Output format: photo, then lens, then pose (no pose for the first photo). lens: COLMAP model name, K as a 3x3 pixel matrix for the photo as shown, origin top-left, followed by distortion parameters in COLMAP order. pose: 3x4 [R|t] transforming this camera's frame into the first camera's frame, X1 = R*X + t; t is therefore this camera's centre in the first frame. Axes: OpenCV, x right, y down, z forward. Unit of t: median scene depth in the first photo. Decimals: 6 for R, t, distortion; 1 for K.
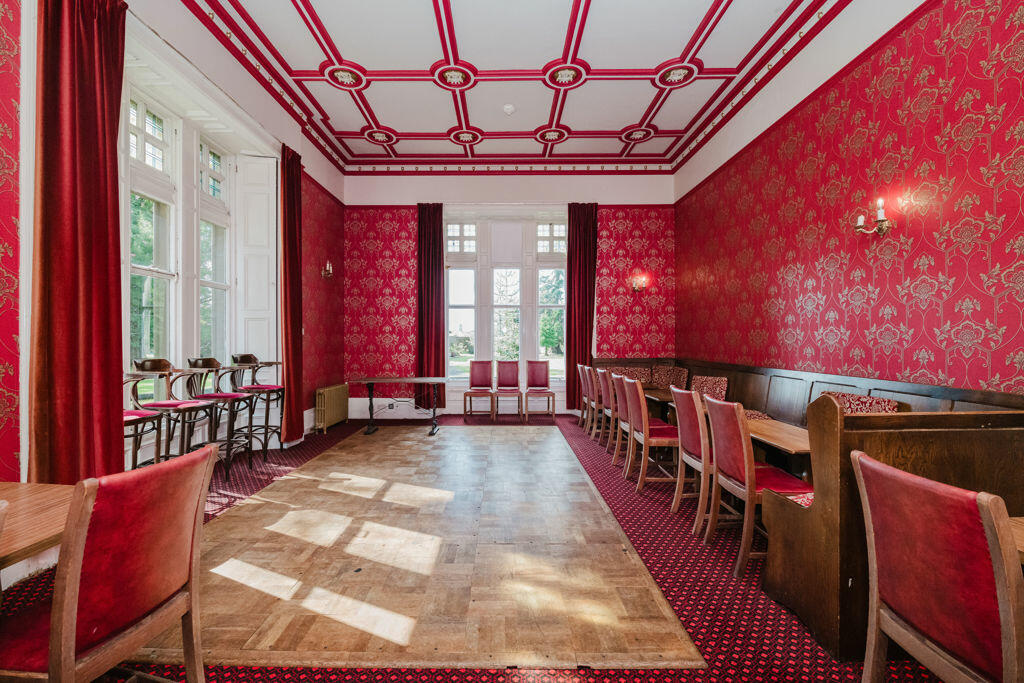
lens RADIAL K [[440.0, 0, 507.5], [0, 440.0, 342.2], [0, 0, 1]] dist [-0.002831, -0.000122]
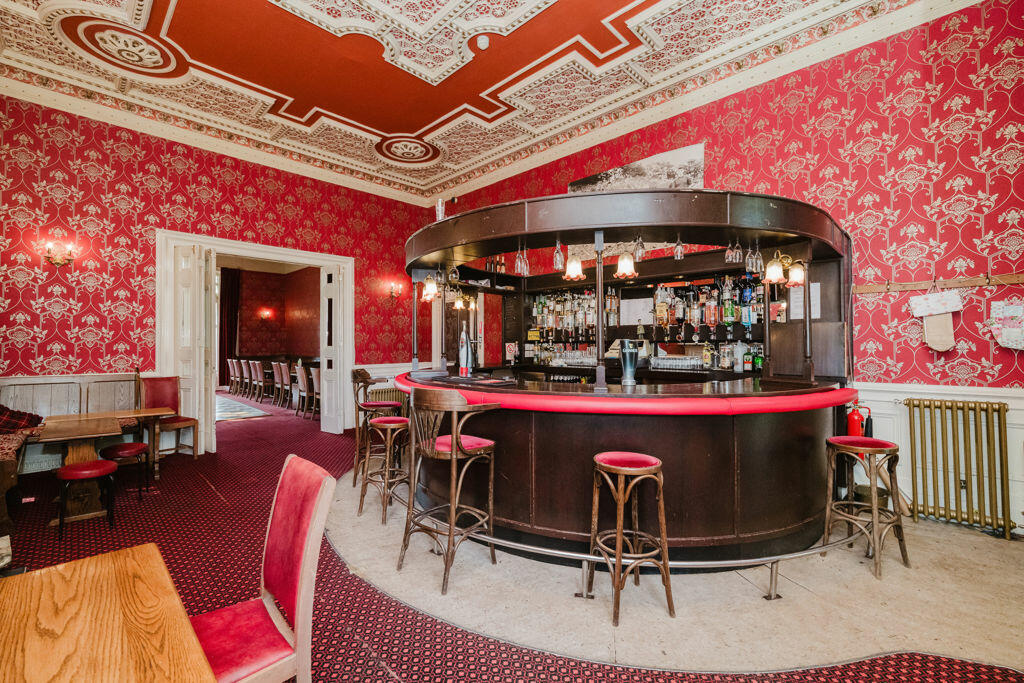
lens RADIAL K [[440.0, 0, 505.7], [0, 440.0, 336.9], [0, 0, 1]] dist [-0.002831, -0.000122]
pose [[0.706129, 0.017744, 0.707861, -0.293343], [-0.001535, 0.999722, -0.023530, -0.000756], [-0.708082, 0.015529, 0.705960, -1.015915]]
